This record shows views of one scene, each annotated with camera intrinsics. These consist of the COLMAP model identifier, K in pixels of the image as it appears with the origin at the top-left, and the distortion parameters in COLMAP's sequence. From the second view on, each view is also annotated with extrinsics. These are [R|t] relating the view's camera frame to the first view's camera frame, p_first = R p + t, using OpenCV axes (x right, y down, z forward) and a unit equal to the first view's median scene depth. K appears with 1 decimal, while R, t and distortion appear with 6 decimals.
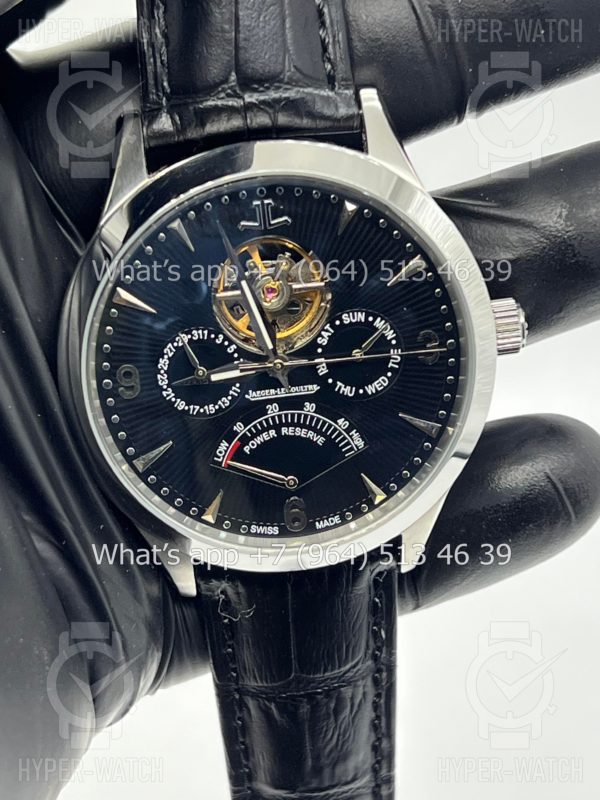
lens RADIAL K [[1918.2, 0, 301.9], [0, 1918.2, 405.0], [0, 0, 1]] dist [0.189537, 0.000000]
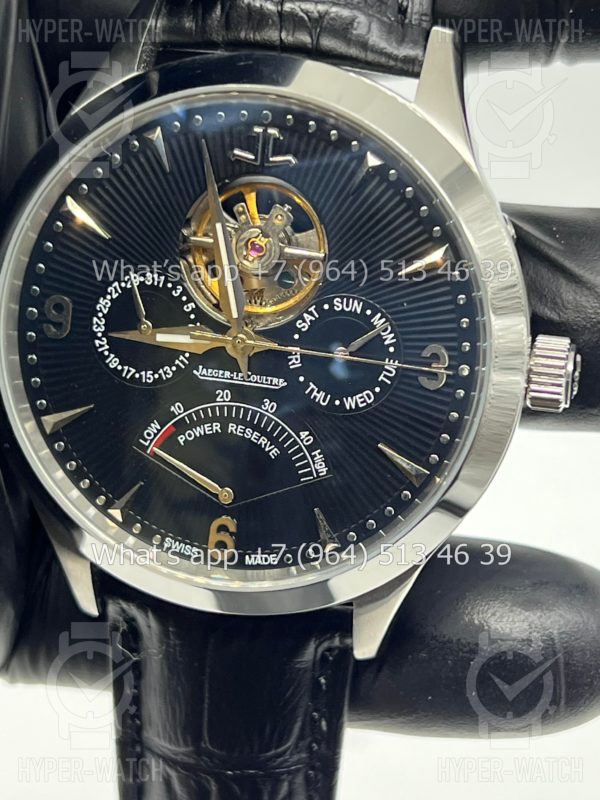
lens RADIAL K [[1918.2, 0, 303.1], [0, 1918.2, 408.3], [0, 0, 1]] dist [0.189537, 0.000000]
pose [[0.943888, 0.241934, -0.224821, 0.192797], [-0.261271, 0.963386, -0.060204, 0.045436], [0.202024, 0.115565, 0.972538, 0.247860]]
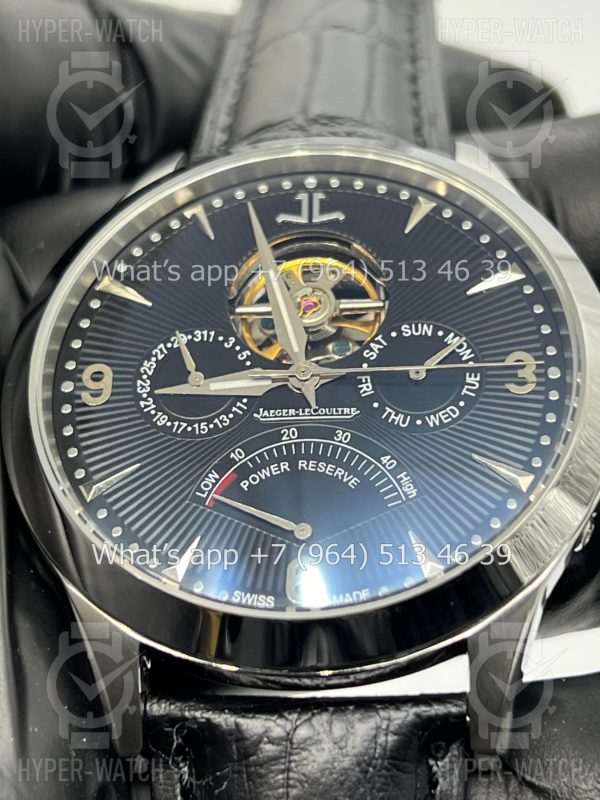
lens RADIAL K [[1918.2, 0, 299.6], [0, 1918.2, 403.0], [0, 0, 1]] dist [0.189537, 0.000000]
pose [[0.979341, 0.018172, -0.201396, 0.128656], [-0.154162, 0.711619, -0.685443, 0.471570], [0.130861, 0.702331, 0.699719, 0.506774]]
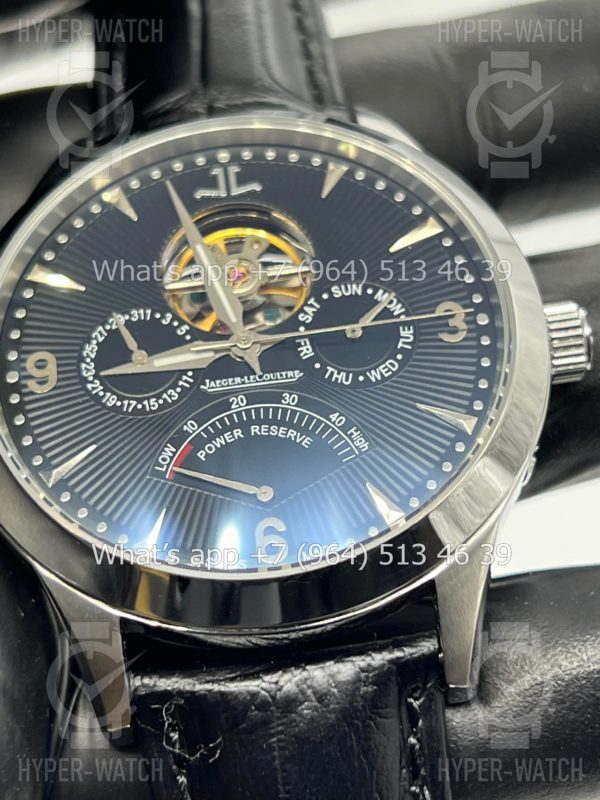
lens RADIAL K [[1918.2, 0, 292.8], [0, 1918.2, 400.9], [0, 0, 1]] dist [0.189537, 0.000000]
pose [[0.992114, -0.075110, -0.100342, 0.077266], [-0.013875, 0.729830, -0.683488, 0.492963], [0.124569, 0.679490, 0.723032, 0.484720]]
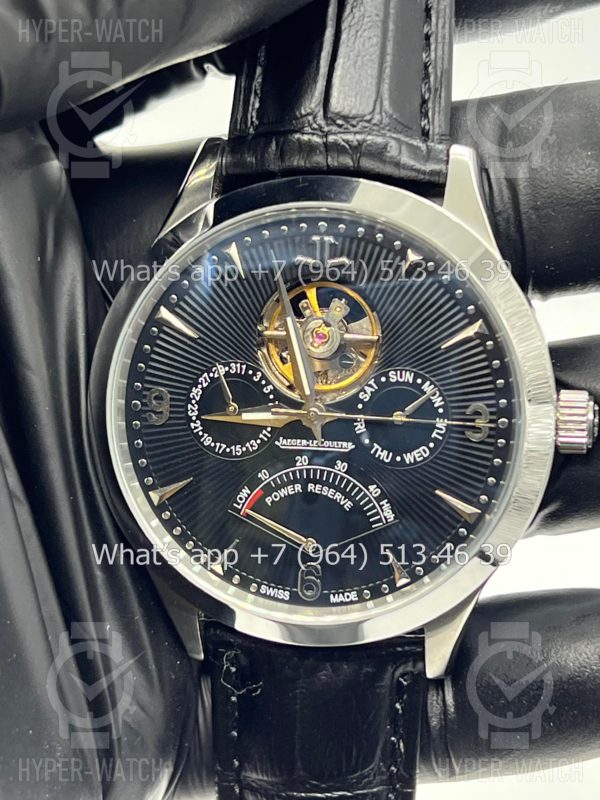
lens RADIAL K [[1918.2, 0, 293.3], [0, 1918.2, 402.1], [0, 0, 1]] dist [0.189537, 0.000000]
pose [[0.961403, 0.151803, -0.229480, 0.190566], [-0.187062, 0.972242, -0.140548, 0.106061], [0.201774, 0.178050, 0.963112, 0.097415]]
